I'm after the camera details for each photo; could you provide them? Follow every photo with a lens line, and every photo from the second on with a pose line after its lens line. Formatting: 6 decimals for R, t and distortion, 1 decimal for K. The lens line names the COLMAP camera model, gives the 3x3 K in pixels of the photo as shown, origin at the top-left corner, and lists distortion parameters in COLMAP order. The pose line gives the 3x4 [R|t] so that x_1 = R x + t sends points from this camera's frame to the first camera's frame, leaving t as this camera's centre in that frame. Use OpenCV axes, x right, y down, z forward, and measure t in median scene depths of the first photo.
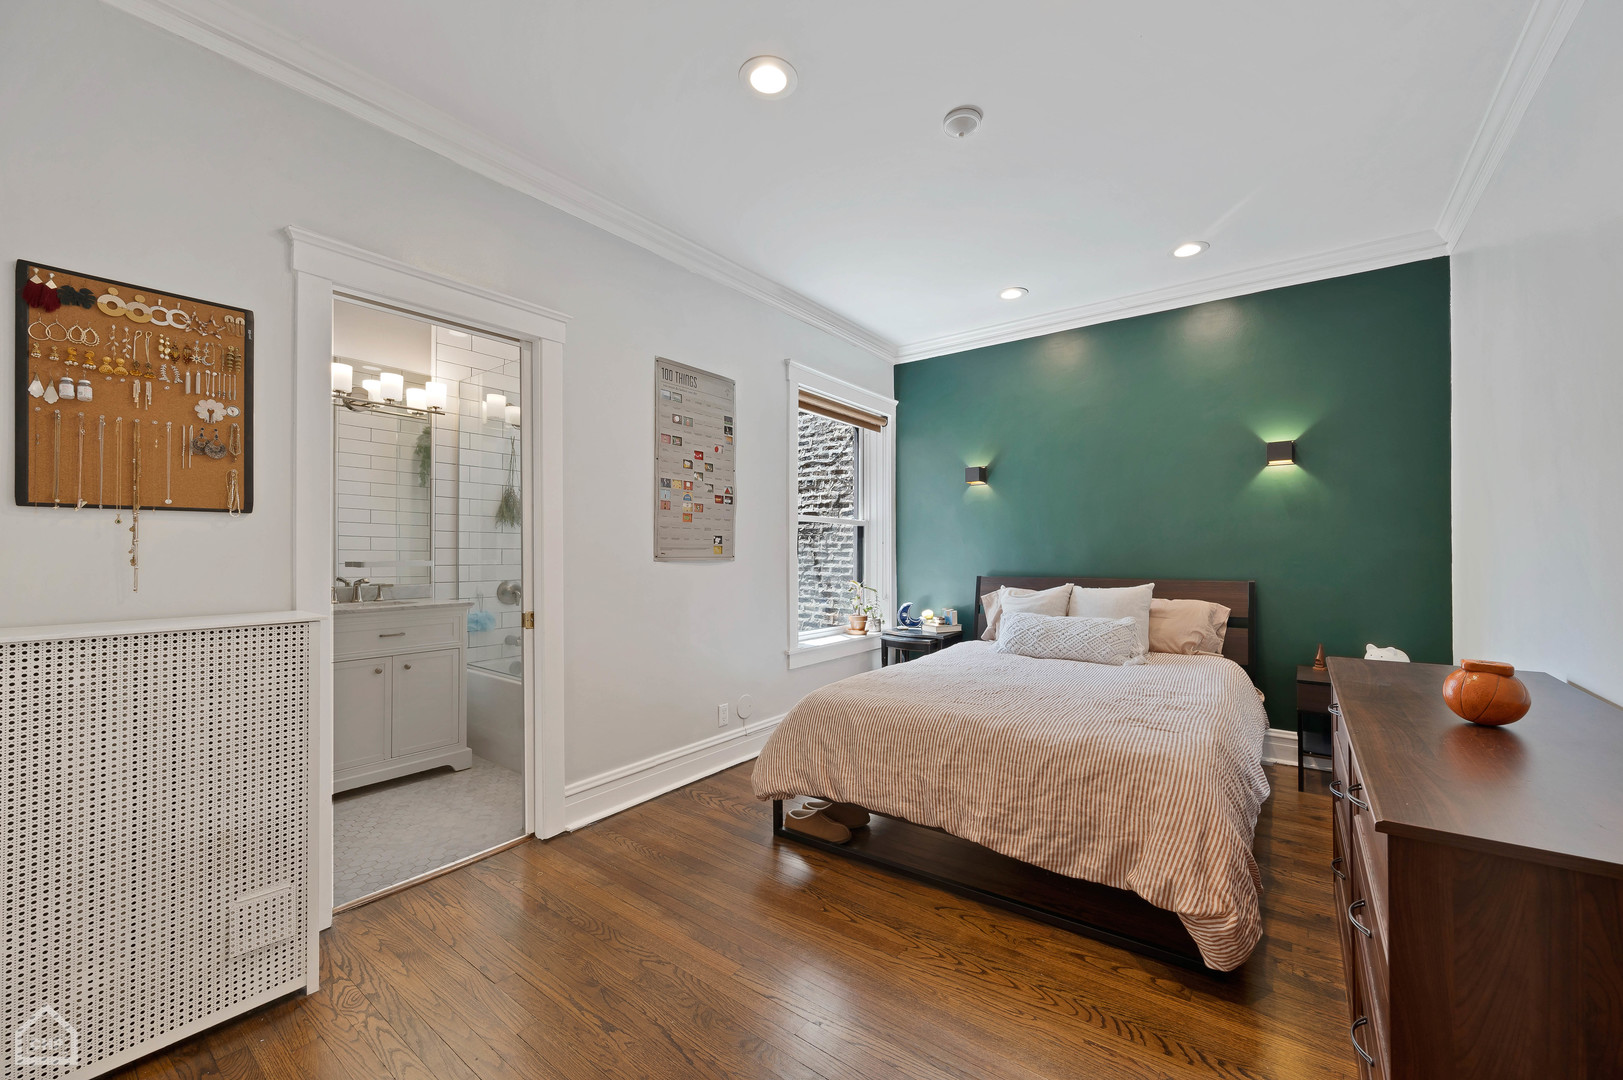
lens RADIAL K [[637.0, 0, 821.6], [0, 637.0, 546.0], [0, 0, 1]] dist [0.000810, 0.000109]
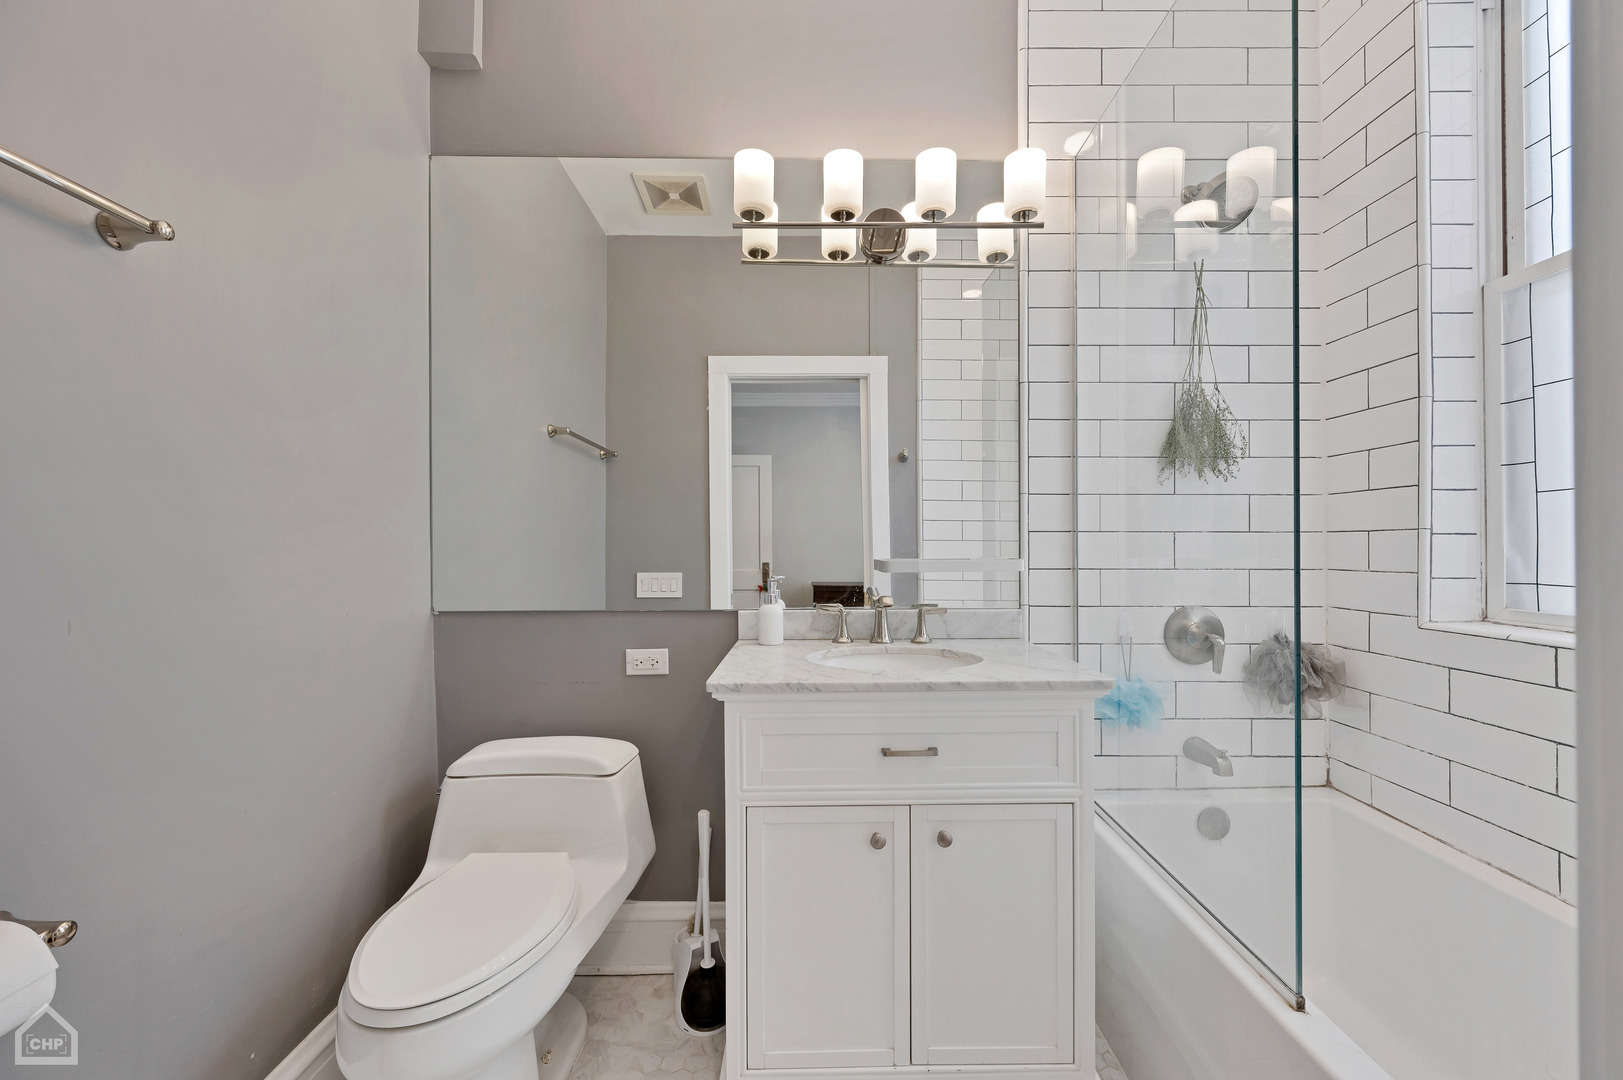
lens RADIAL K [[637.0, 0, 821.6], [0, 637.0, 546.0], [0, 0, 1]] dist [0.000810, 0.000109]
pose [[0.599036, -0.003653, -0.800714, -0.368827], [0.010567, 0.999939, 0.003343, 0.011814], [0.800653, -0.010464, 0.599037, 0.678624]]
